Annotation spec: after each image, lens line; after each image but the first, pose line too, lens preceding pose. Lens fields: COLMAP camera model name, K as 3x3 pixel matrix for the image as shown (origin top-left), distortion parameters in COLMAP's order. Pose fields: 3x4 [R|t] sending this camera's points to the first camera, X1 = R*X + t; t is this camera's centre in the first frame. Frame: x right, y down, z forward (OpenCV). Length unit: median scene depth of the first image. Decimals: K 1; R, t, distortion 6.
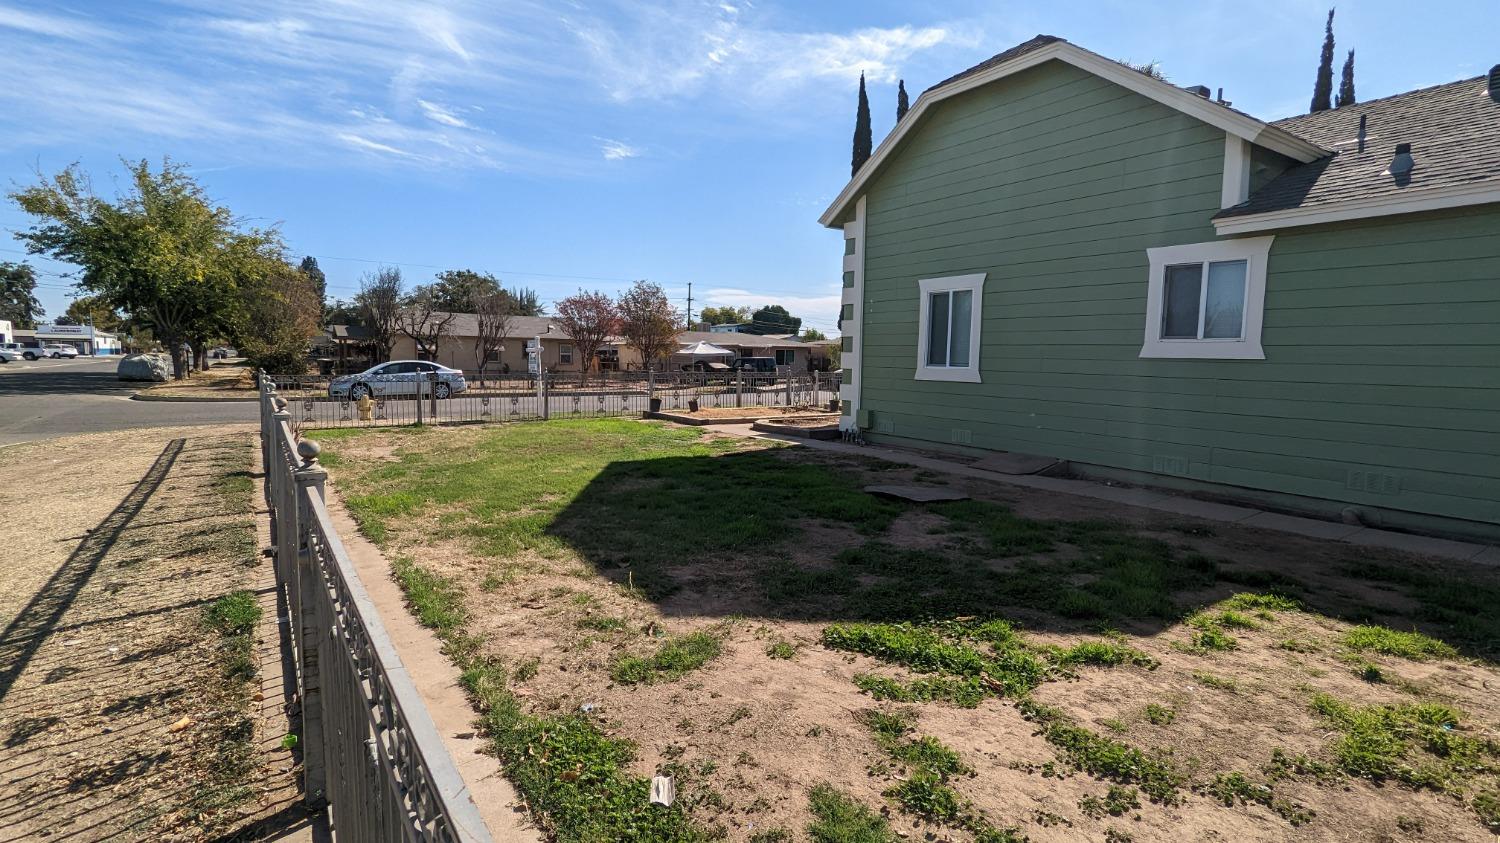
lens RADIAL K [[715.3, 0, 748.1], [0, 715.3, 421.2], [0, 0, 1]] dist [-0.000776, 0.004093]
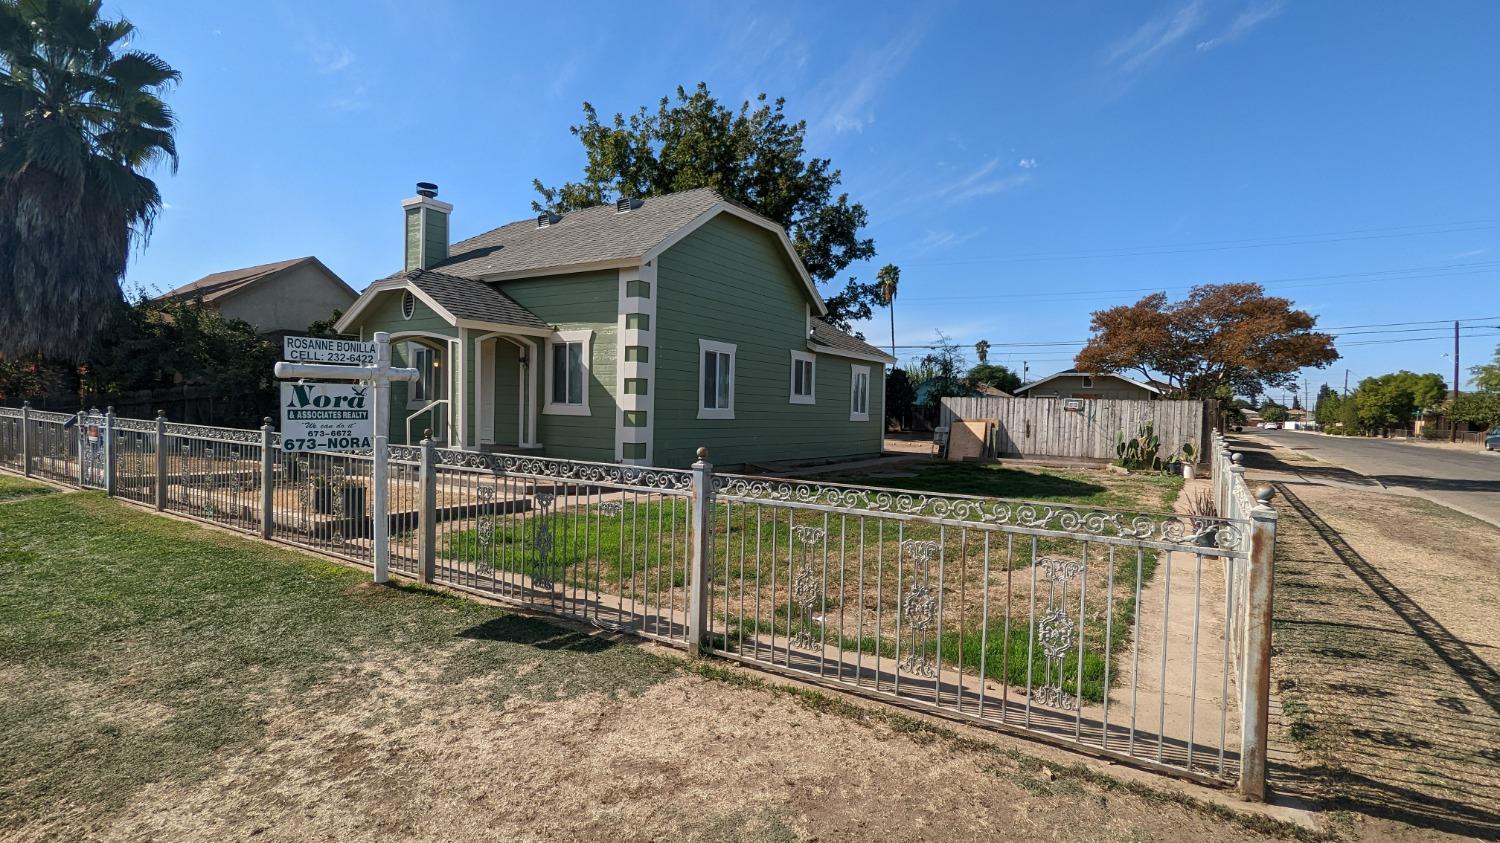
lens RADIAL K [[715.3, 0, 750.2], [0, 715.3, 424.6], [0, 0, 1]] dist [-0.000776, 0.004093]
pose [[-0.380984, -0.051116, 0.923168, -0.996168], [0.046773, 0.996127, 0.074458, -0.143265], [-0.923398, 0.071546, -0.377117, 1.461845]]
